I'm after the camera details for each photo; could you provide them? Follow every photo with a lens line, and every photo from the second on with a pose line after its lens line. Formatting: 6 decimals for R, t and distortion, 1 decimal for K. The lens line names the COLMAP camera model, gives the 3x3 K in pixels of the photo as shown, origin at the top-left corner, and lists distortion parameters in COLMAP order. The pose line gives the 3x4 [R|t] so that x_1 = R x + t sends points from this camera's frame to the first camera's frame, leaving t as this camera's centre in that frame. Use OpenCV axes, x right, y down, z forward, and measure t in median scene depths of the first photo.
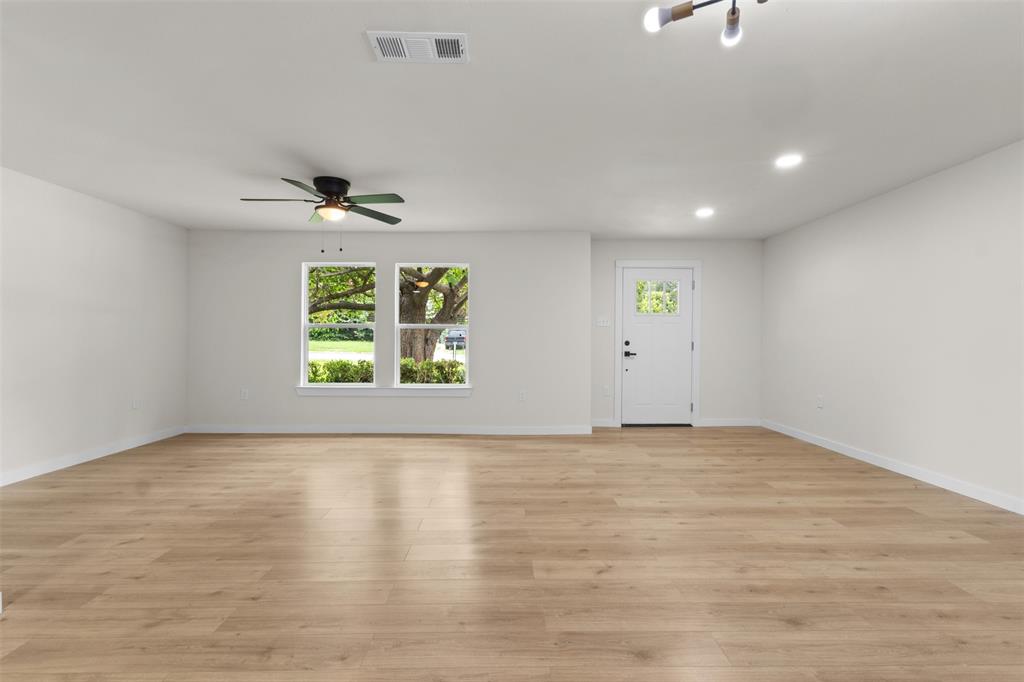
lens RADIAL K [[472.8, 0, 512.2], [0, 472.8, 347.6], [0, 0, 1]] dist [0.000660, 0.000530]
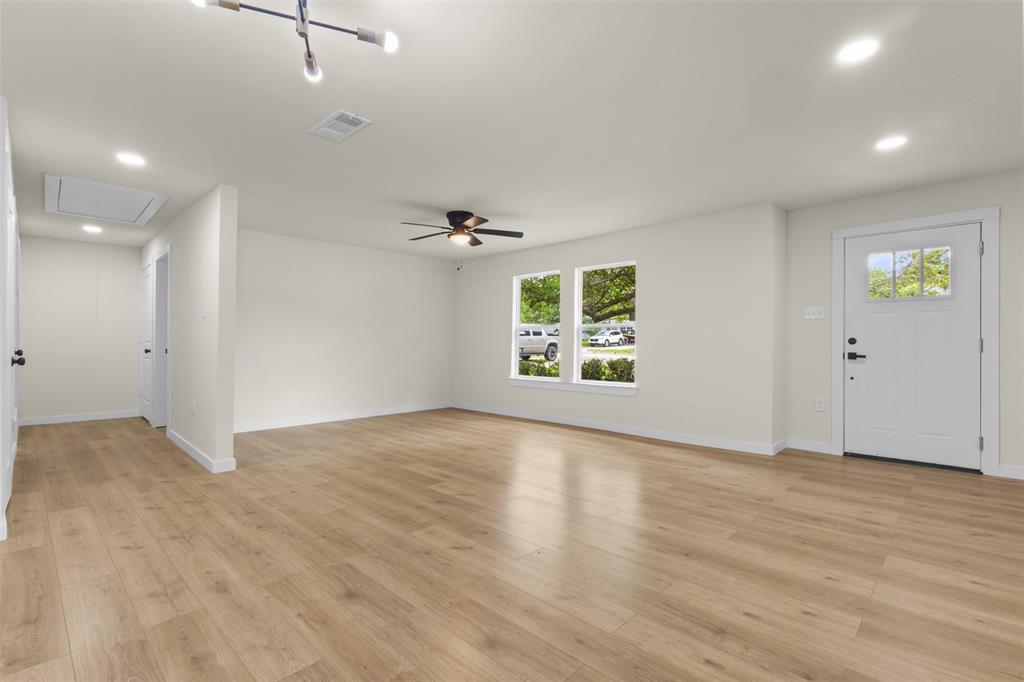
lens RADIAL K [[472.8, 0, 512.2], [0, 472.8, 347.6], [0, 0, 1]] dist [0.000660, 0.000530]
pose [[0.709820, 0.003869, -0.704373, 0.494558], [-0.010182, 0.999937, -0.004768, 0.011819], [0.704310, 0.010556, 0.709814, 0.155933]]
